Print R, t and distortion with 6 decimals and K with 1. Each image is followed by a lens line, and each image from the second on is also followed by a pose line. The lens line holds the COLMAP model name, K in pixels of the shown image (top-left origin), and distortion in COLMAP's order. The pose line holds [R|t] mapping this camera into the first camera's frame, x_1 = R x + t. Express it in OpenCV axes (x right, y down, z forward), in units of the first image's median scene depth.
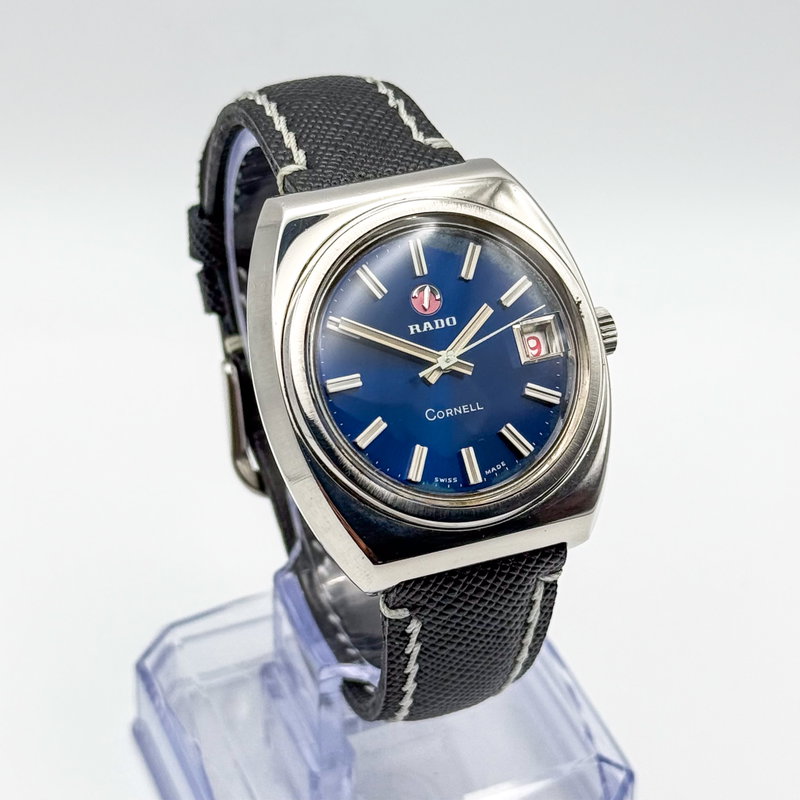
lens RADIAL K [[2519.6, 0, 400.0], [0, 2519.6, 400.0], [0, 0, 1]] dist [0.141340, -1.340051]
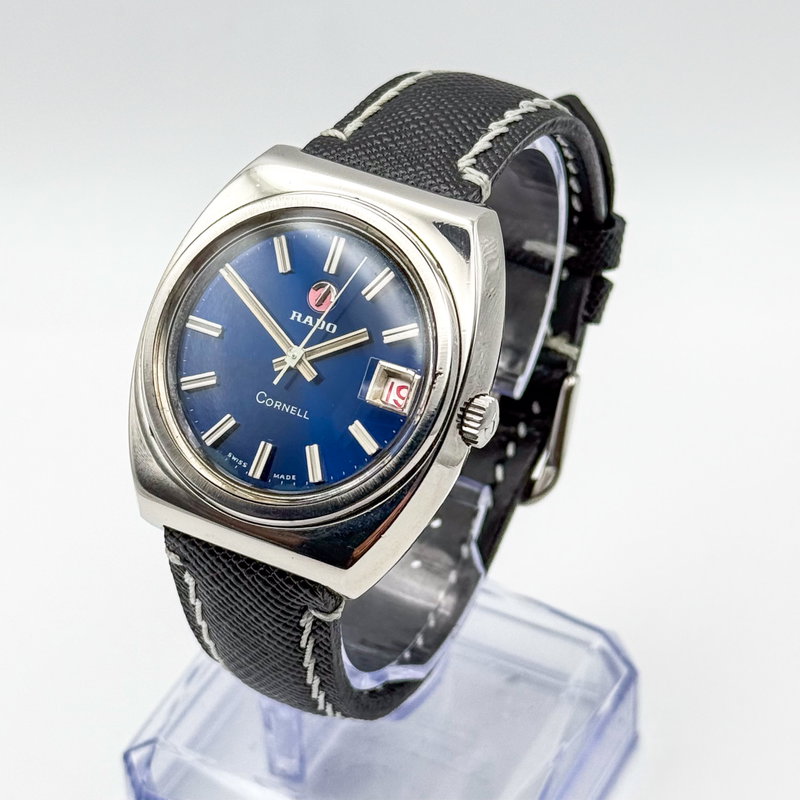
lens RADIAL K [[2519.6, 0, 400.0], [0, 2519.6, 400.0], [0, 0, 1]] dist [0.141340, -1.340051]
pose [[0.646370, 0.468014, -0.602634, 0.645751], [-0.451446, 0.871297, 0.192451, -0.208852], [0.615144, 0.147662, 0.774464, 0.258917]]
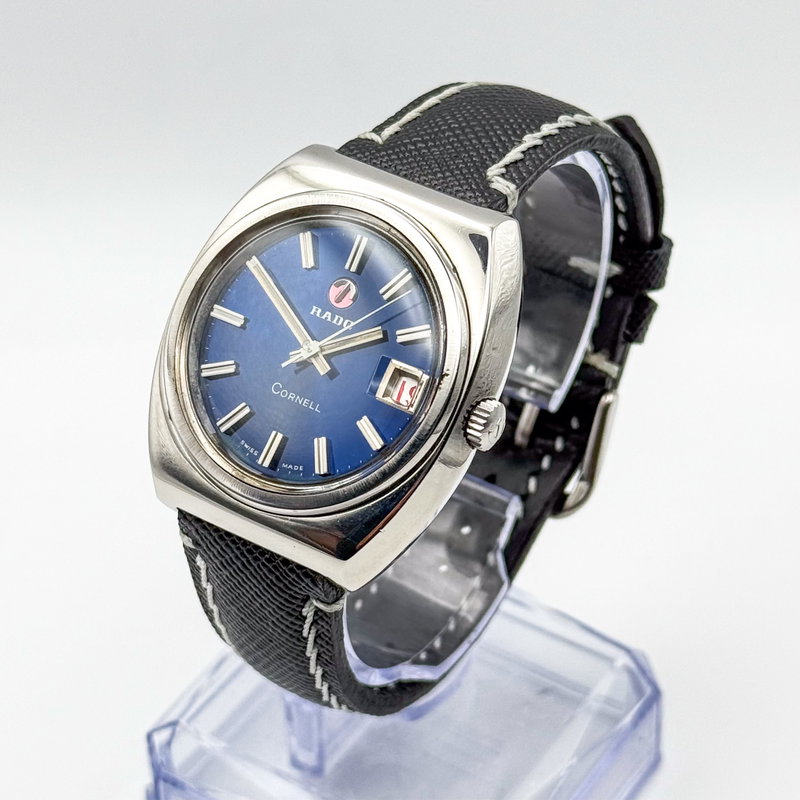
lens RADIAL K [[2519.6, 0, 400.0], [0, 2519.6, 400.0], [0, 0, 1]] dist [0.141340, -1.340051]
pose [[0.564032, 0.497489, -0.659069, 0.710838], [-0.490443, 0.843943, 0.217317, -0.234926], [0.664330, 0.200662, 0.720001, 0.297157]]
